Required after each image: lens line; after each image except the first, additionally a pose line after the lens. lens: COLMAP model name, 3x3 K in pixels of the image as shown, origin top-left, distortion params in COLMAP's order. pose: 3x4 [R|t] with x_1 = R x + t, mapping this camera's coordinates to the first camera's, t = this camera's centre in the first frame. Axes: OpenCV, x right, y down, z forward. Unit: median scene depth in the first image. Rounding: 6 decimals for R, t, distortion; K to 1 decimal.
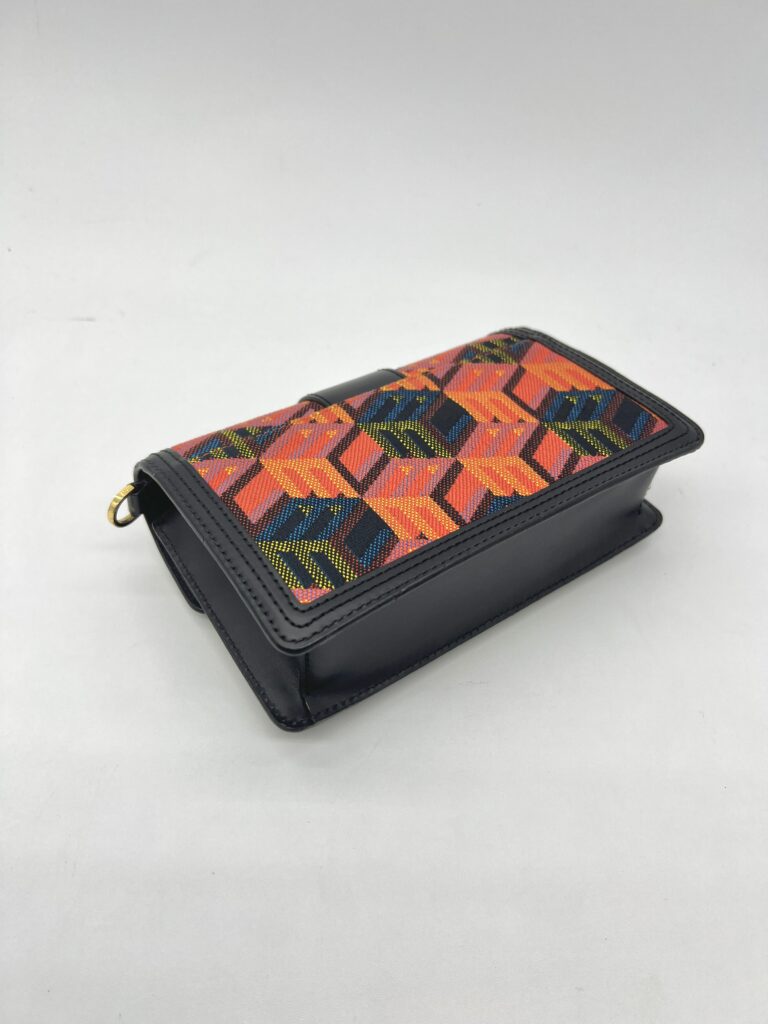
lens RADIAL K [[801.4, 0, 371.2], [0, 801.4, 531.4], [0, 0, 1]] dist [-0.007547, -0.002115]
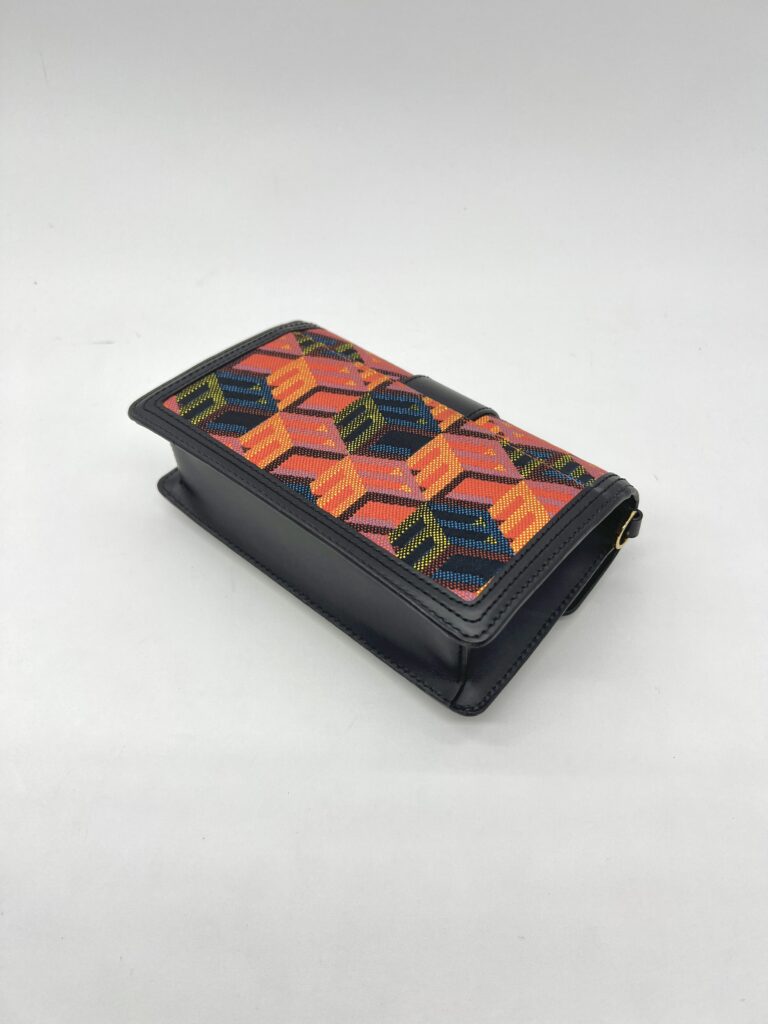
lens RADIAL K [[786.5, 0, 384.0], [0, 786.5, 512.0], [0, 0, 1]] dist [0.075761, -0.000022]
pose [[0.238036, 0.653794, -0.718256, 0.932405], [-0.676979, 0.641957, 0.359987, -0.455907], [0.696447, 0.400554, 0.595414, 0.412337]]
